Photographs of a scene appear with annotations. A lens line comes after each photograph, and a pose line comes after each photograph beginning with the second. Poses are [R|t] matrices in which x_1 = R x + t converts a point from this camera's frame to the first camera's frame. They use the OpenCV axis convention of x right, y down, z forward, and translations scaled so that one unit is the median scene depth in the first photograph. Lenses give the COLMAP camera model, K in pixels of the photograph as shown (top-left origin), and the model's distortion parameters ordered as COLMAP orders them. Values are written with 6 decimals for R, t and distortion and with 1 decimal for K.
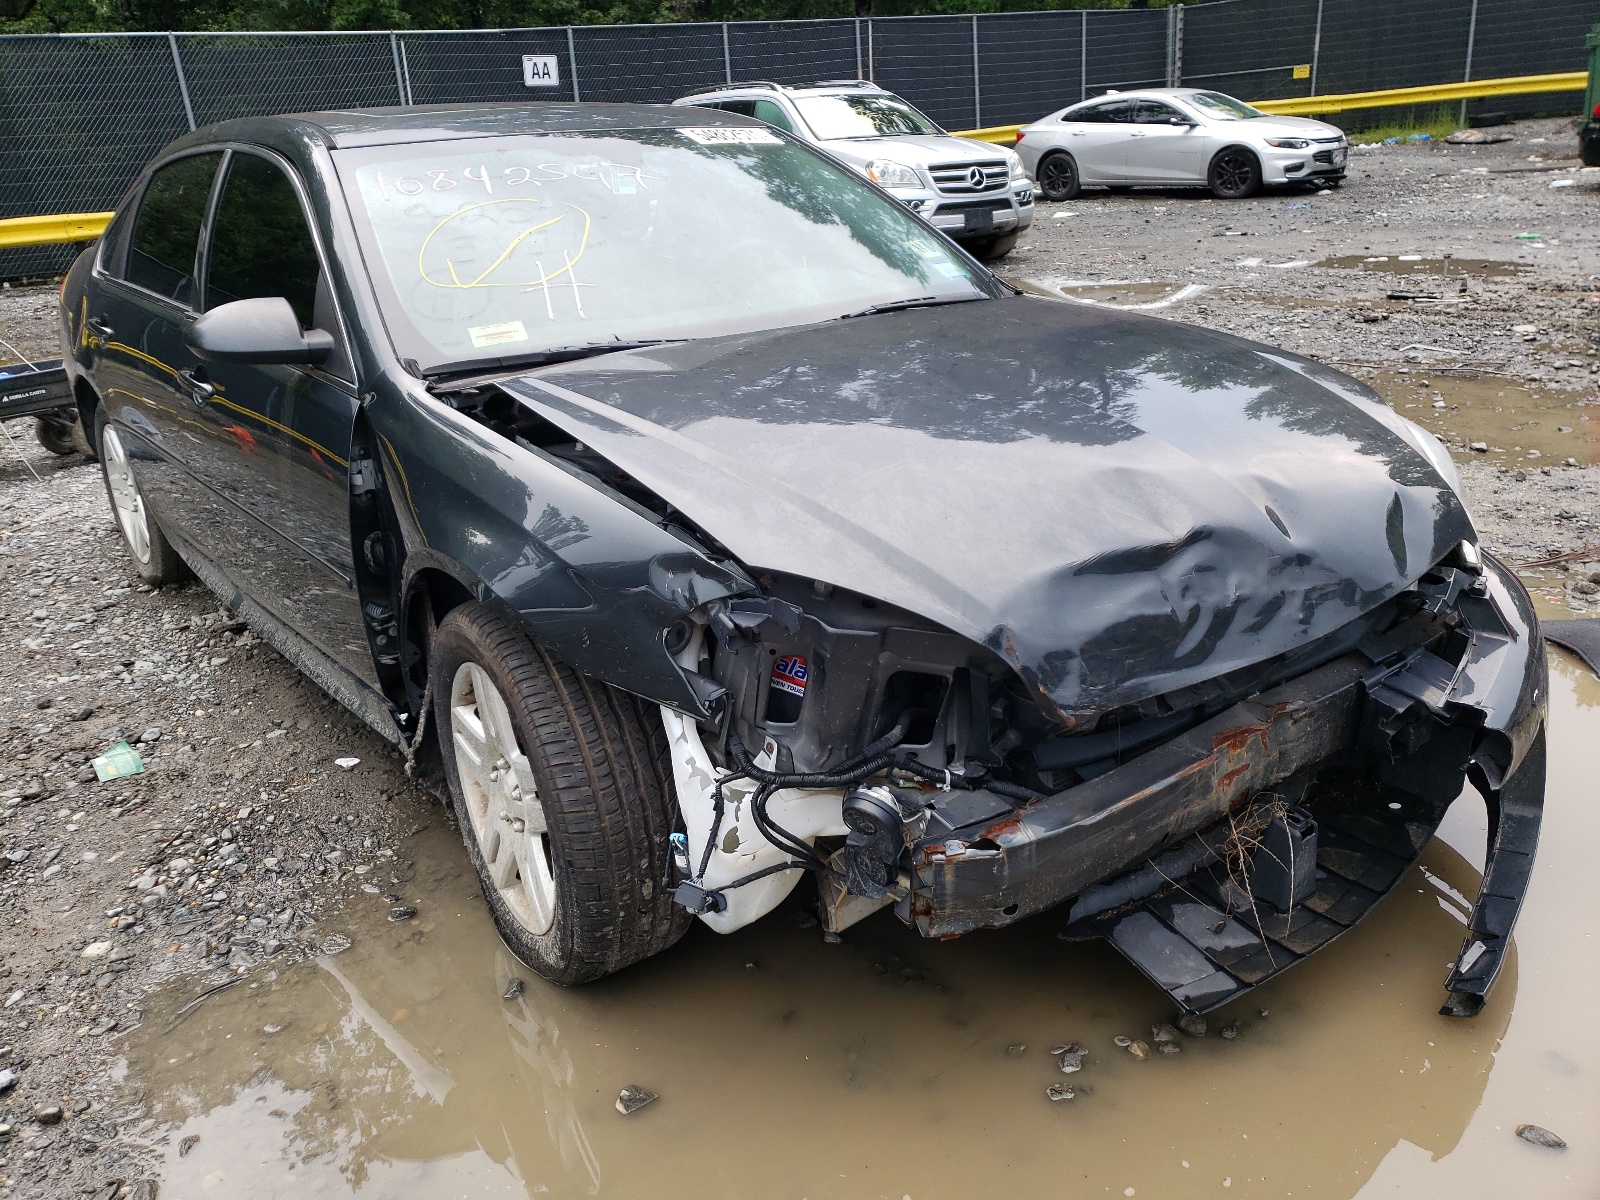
lens RADIAL K [[1288.0, 0, 789.4], [0, 1288.0, 596.0], [0, 0, 1]] dist [0.076554, -0.049166]
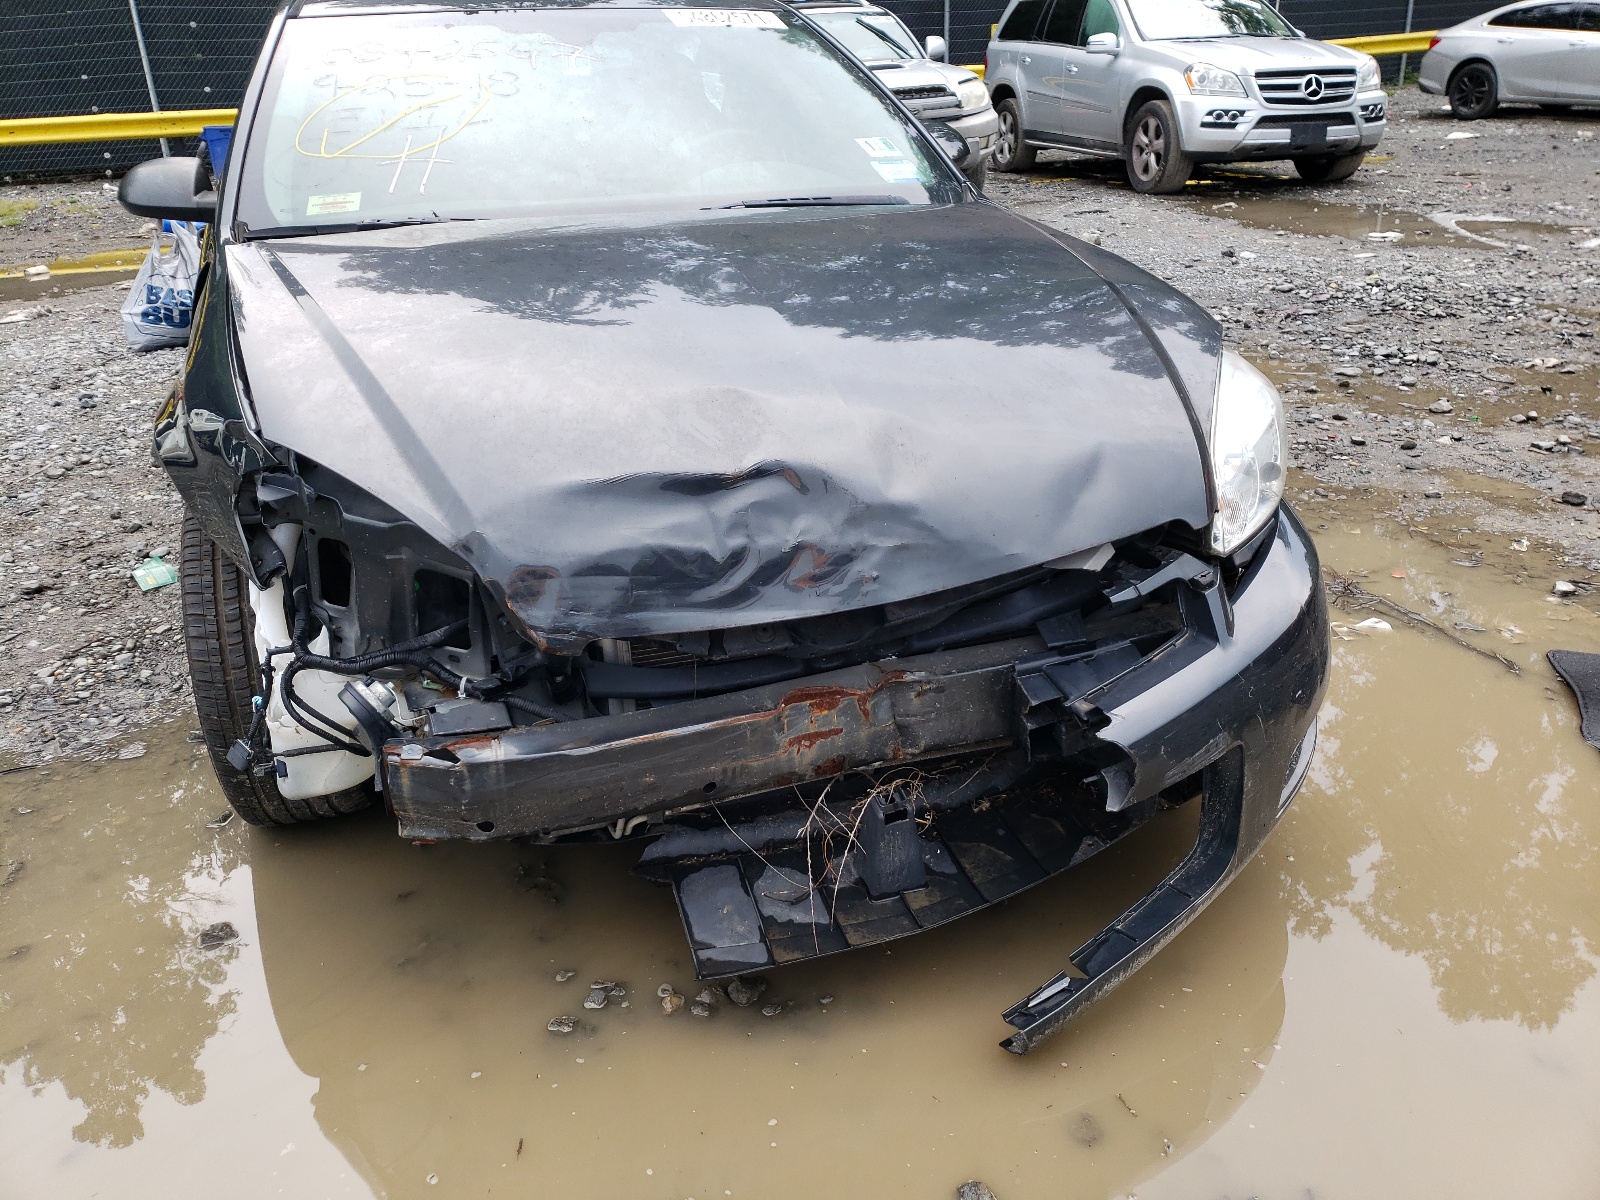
lens RADIAL K [[1288.0, 0, 774.8], [0, 1288.0, 578.2], [0, 0, 1]] dist [0.076554, -0.049166]
pose [[0.948584, 0.145052, -0.281331, 0.554799], [-0.129808, 0.988908, 0.072192, -0.035681], [0.288682, -0.031961, 0.956891, 0.125812]]
